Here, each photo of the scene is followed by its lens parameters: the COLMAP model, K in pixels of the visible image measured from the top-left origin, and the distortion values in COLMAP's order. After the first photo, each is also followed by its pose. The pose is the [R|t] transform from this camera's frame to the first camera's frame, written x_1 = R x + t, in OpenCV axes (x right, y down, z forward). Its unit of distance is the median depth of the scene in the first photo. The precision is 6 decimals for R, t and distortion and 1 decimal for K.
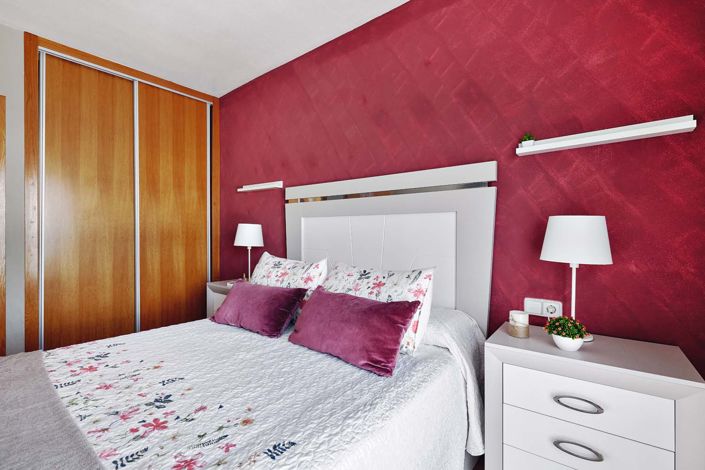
lens RADIAL K [[319.2, 0, 350.4], [0, 319.2, 235.2], [0, 0, 1]] dist [0.005048, -0.000359]
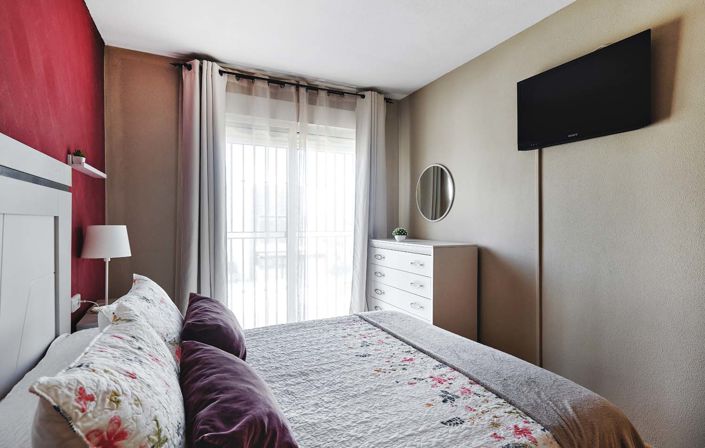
lens RADIAL K [[343.6, 0, 351.8], [0, 343.6, 224.1], [0, 0, 1]] dist [0.002705, 0.000593]
pose [[-0.903662, -0.006196, 0.428201, -0.763028], [-0.000966, 0.999922, 0.012428, -0.069868], [-0.428245, 0.010817, -0.903598, 1.558937]]
